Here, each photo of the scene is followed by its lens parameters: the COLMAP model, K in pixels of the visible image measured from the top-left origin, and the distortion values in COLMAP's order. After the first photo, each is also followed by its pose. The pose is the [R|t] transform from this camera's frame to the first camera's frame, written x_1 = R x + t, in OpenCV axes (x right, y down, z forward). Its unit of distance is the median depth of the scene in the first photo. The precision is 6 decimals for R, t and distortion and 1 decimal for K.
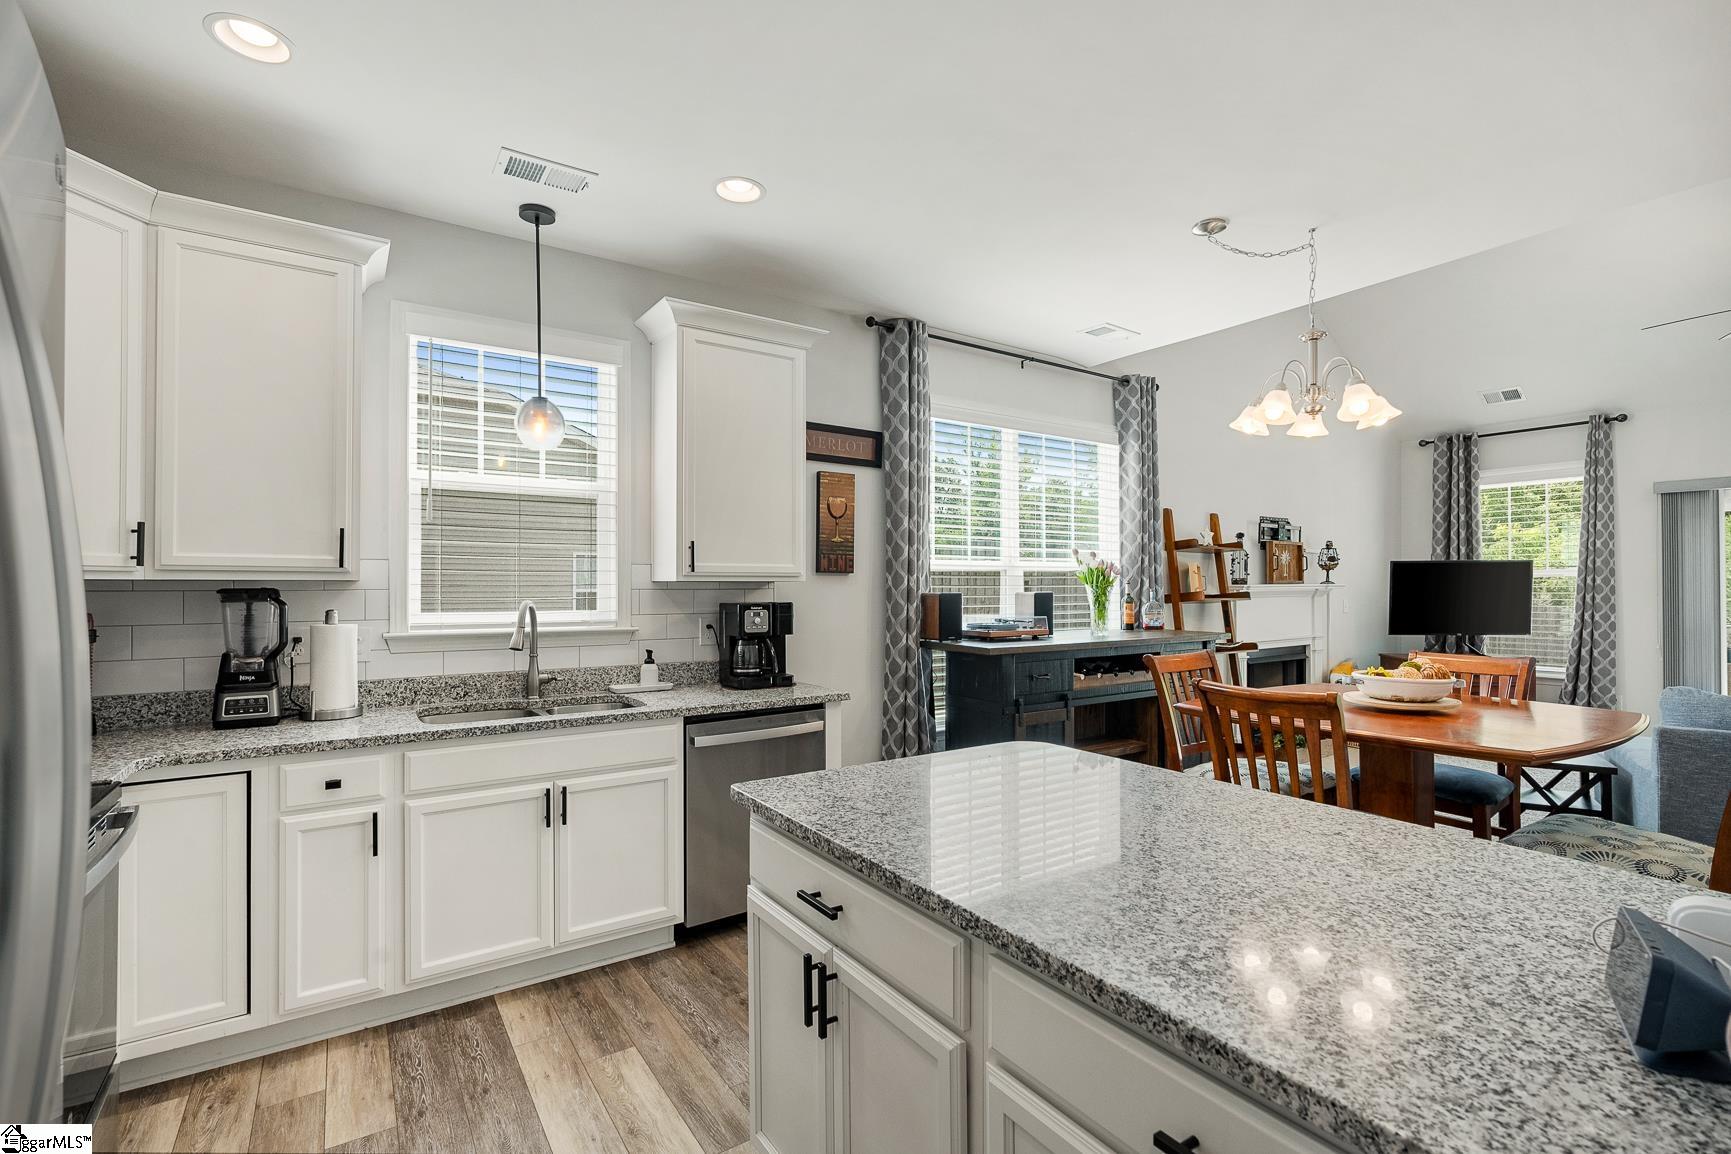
lens RADIAL K [[774.4, 0, 851.6], [0, 774.4, 582.4], [0, 0, 1]] dist [0.002754, 0.000511]
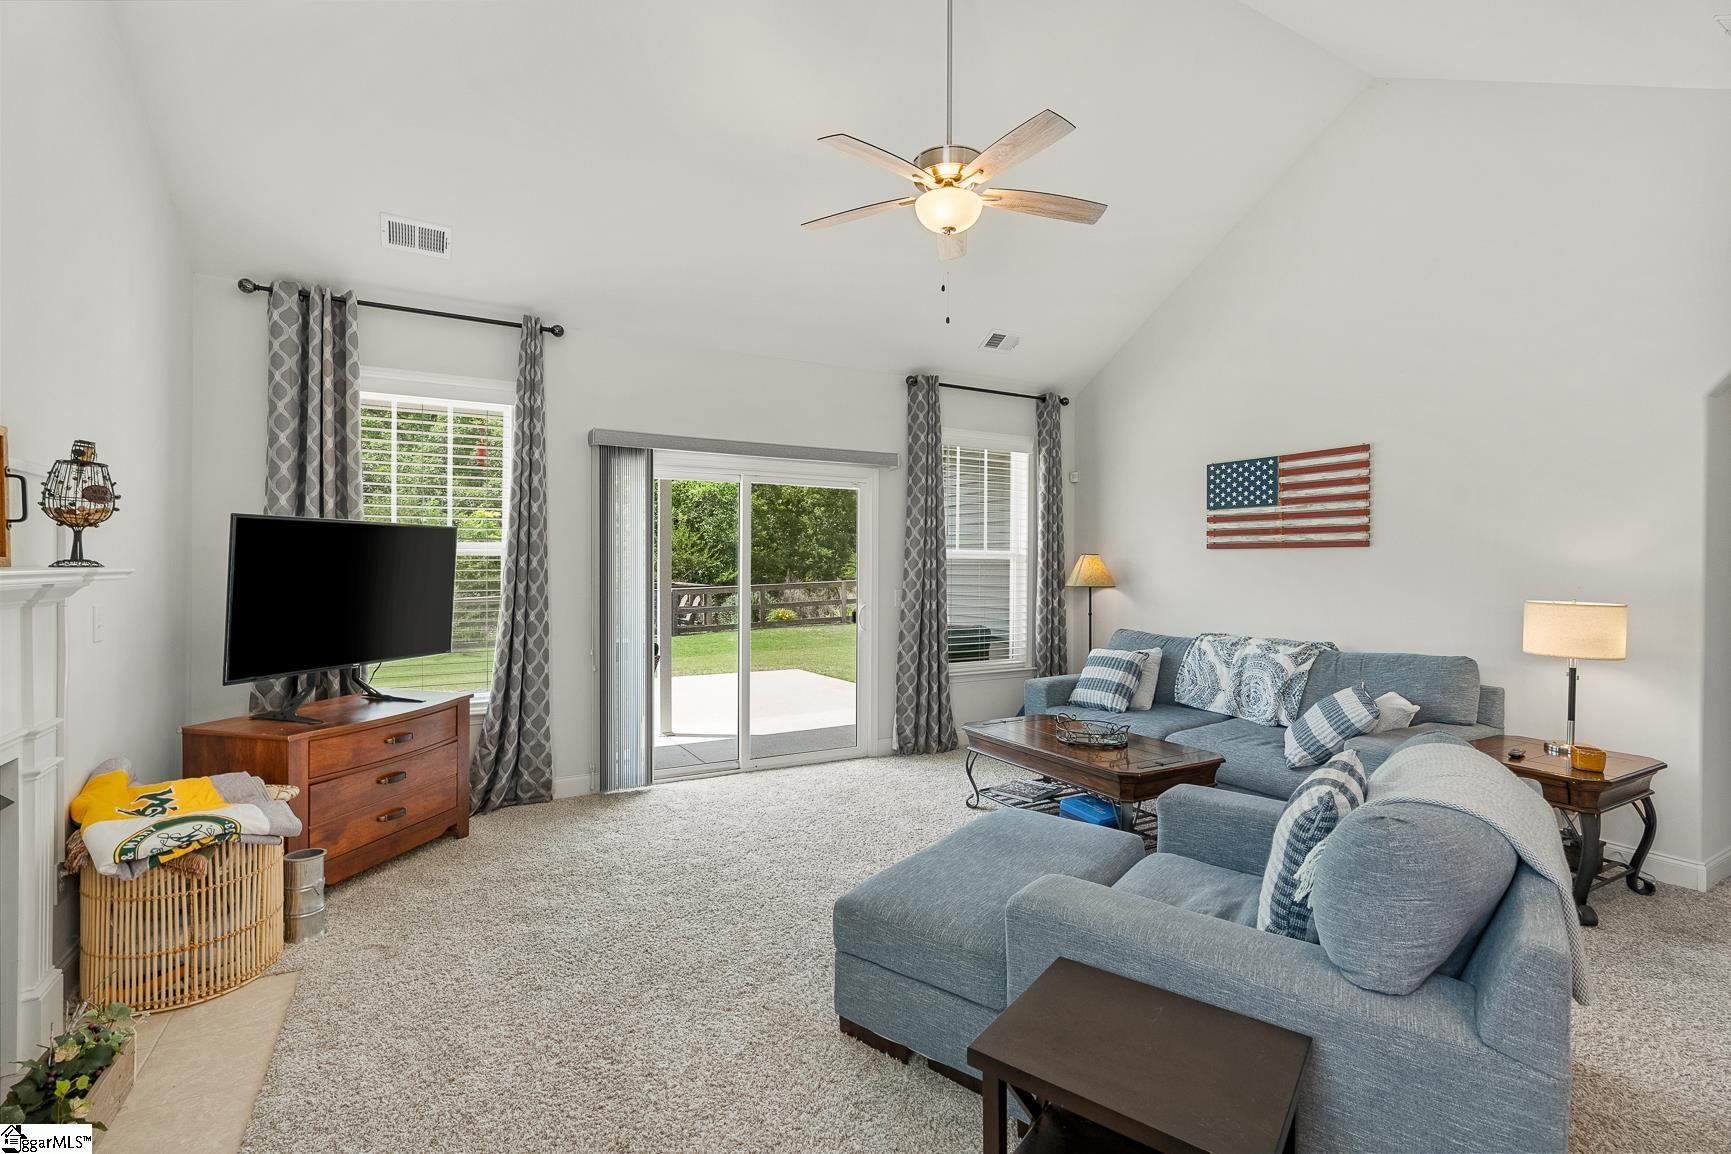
lens RADIAL K [[774.4, 0, 865.8], [0, 774.4, 567.0], [0, 0, 1]] dist [0.002754, 0.000511]
pose [[0.103974, -0.002094, 0.994578, 0.303908], [-0.023076, 0.999724, 0.004517, -0.007299], [-0.994312, -0.023420, 0.103897, 0.606042]]
